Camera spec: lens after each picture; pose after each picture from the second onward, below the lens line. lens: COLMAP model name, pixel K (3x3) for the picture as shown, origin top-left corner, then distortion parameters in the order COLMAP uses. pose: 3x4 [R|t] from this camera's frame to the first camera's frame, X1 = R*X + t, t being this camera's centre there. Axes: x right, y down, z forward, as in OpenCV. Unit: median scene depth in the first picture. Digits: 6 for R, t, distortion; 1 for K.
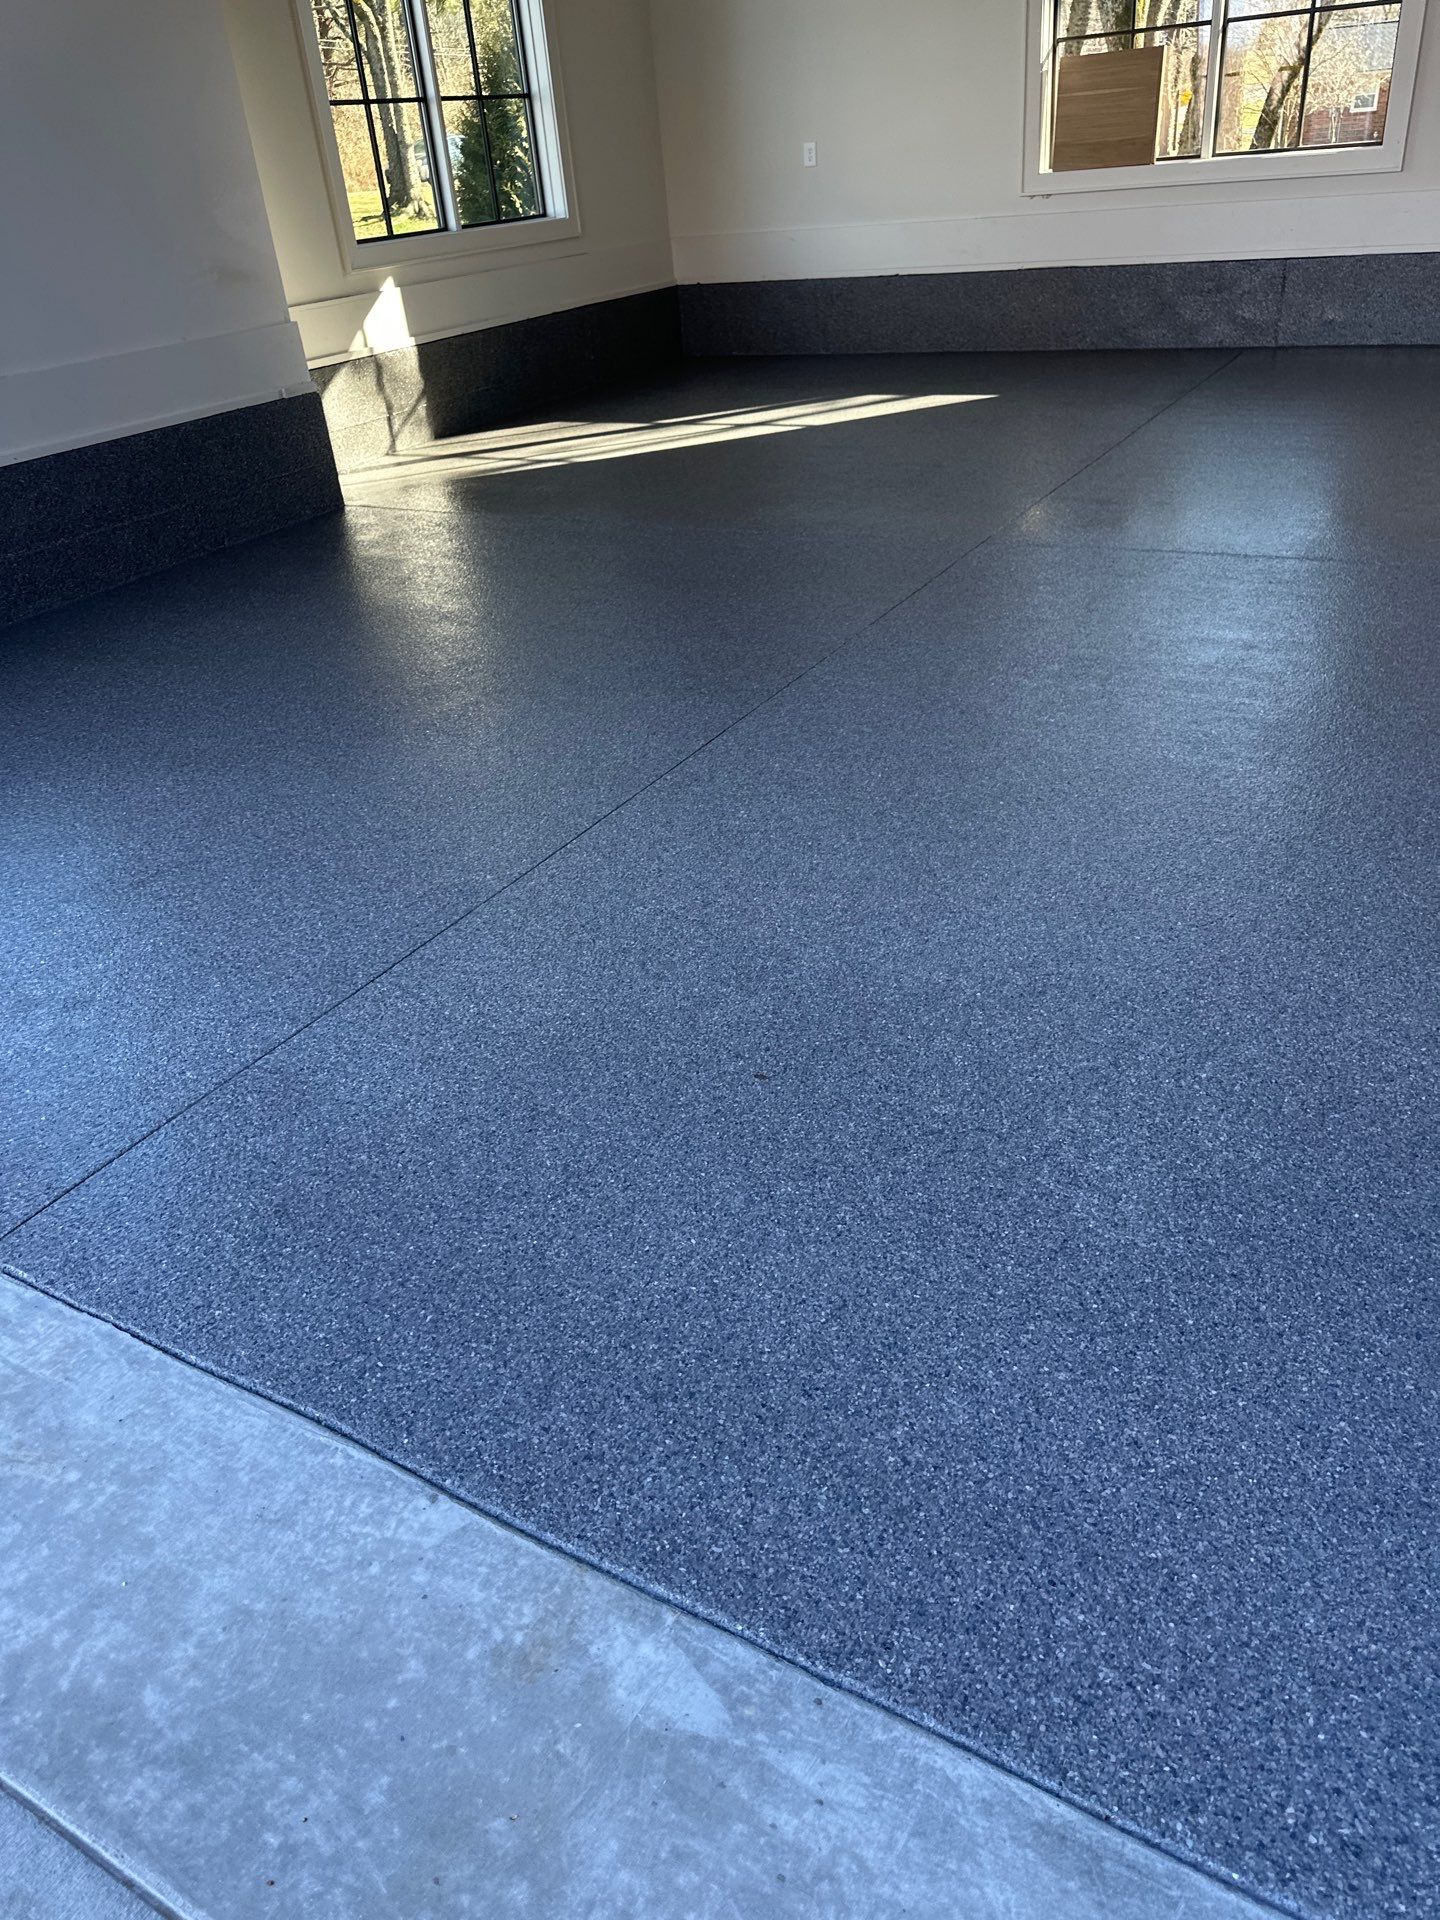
lens RADIAL K [[1404.5, 0, 720.0], [0, 1404.5, 960.0], [0, 0, 1]] dist [0.076000, -0.105826]
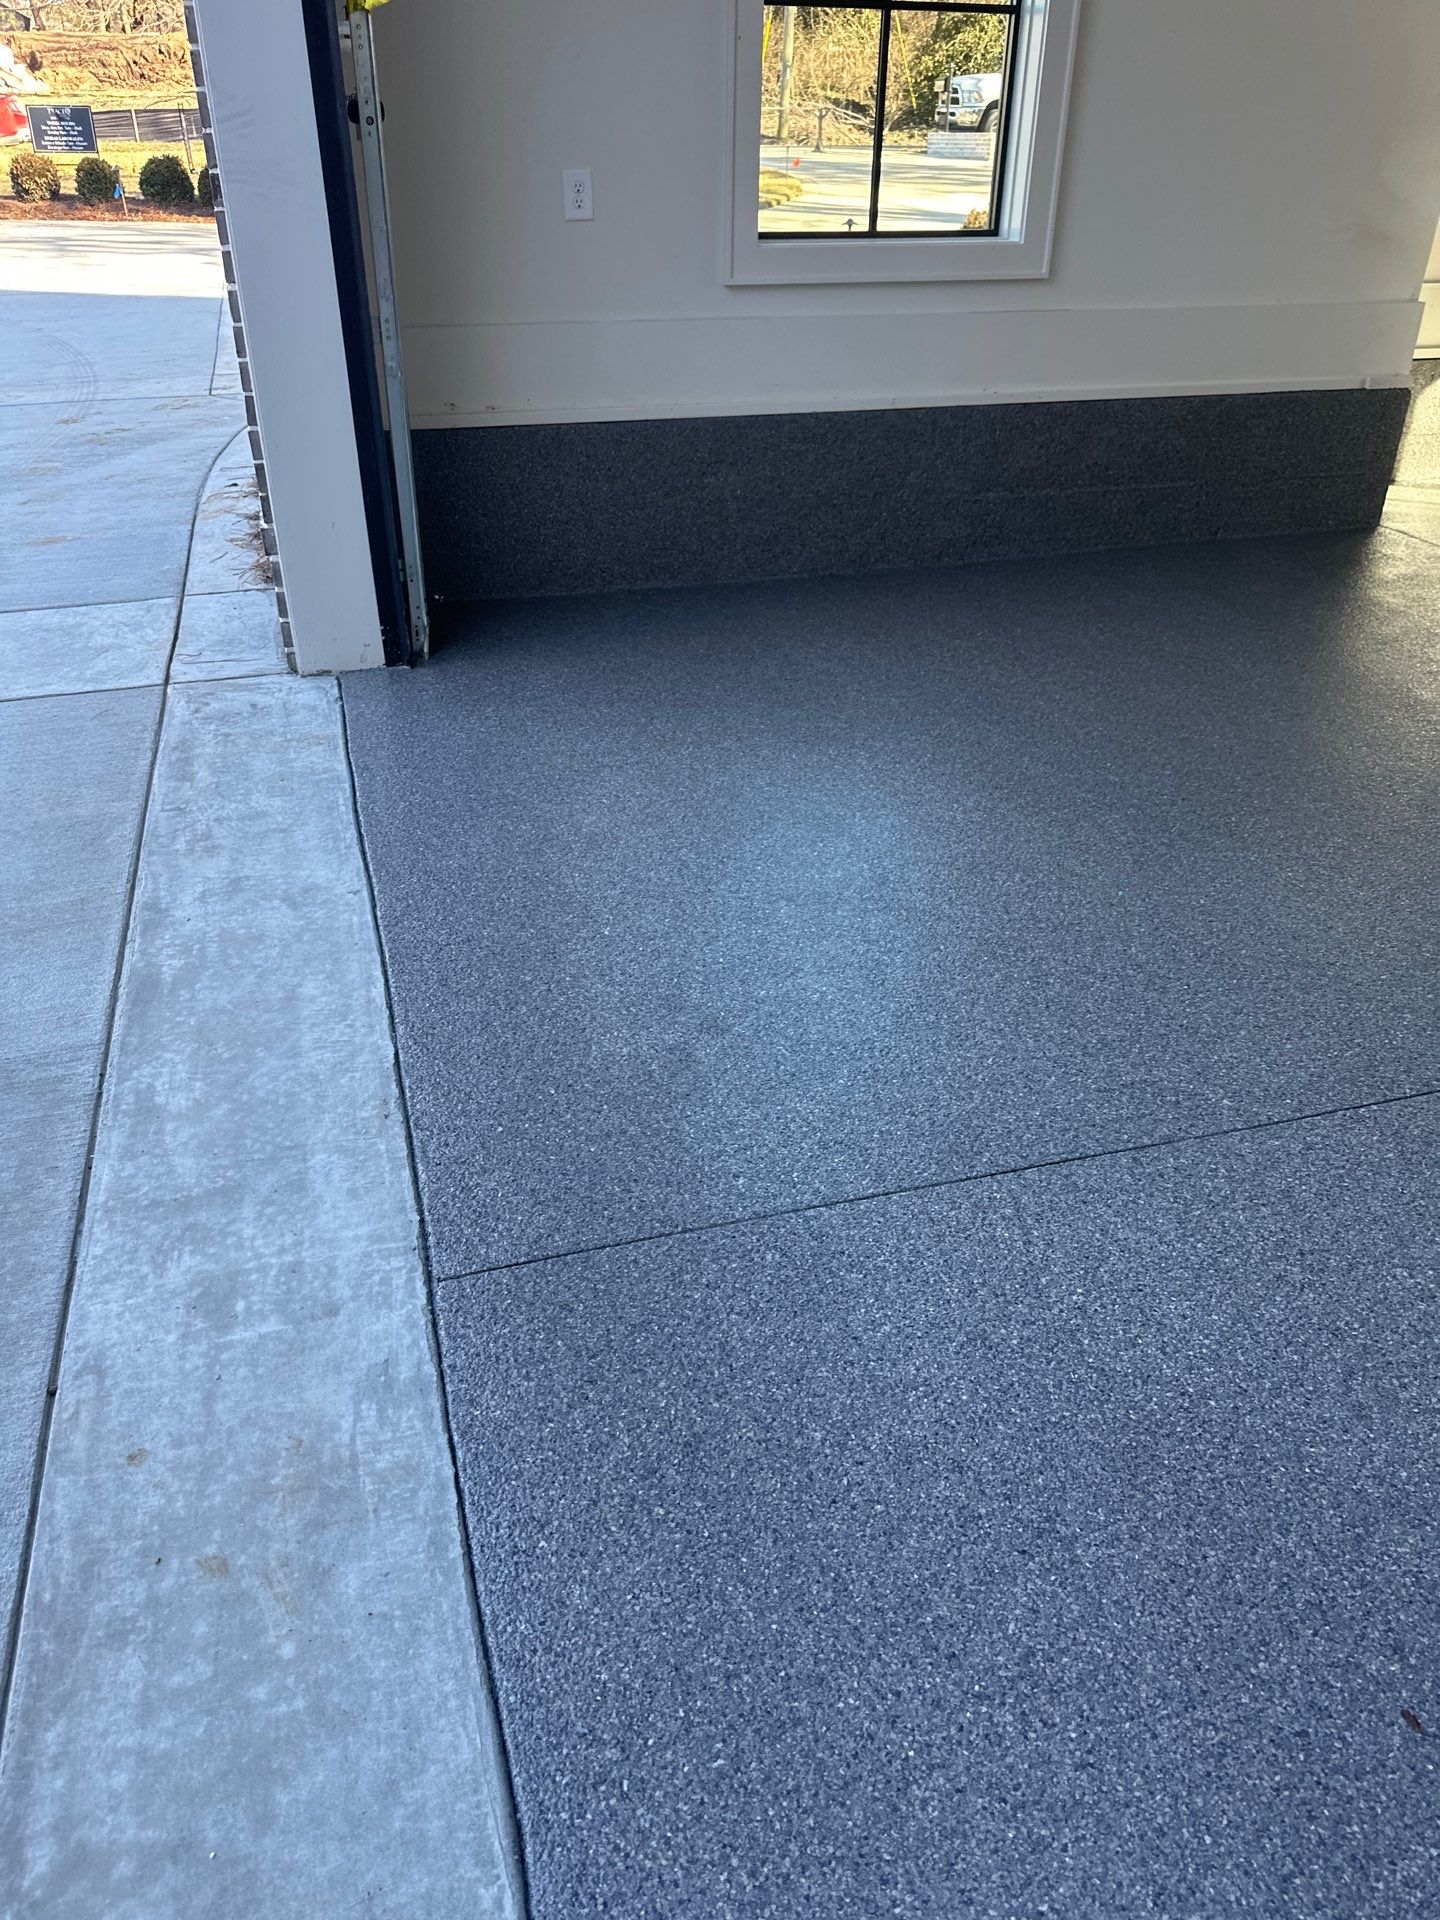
lens RADIAL K [[1404.5, 0, 720.0], [0, 1404.5, 960.0], [0, 0, 1]] dist [0.076000, -0.105826]
pose [[0.736423, 0.414906, -0.534354, 0.002907], [-0.396008, 0.904768, 0.156758, -0.177240], [0.548506, 0.096168, 0.830598, 0.323079]]
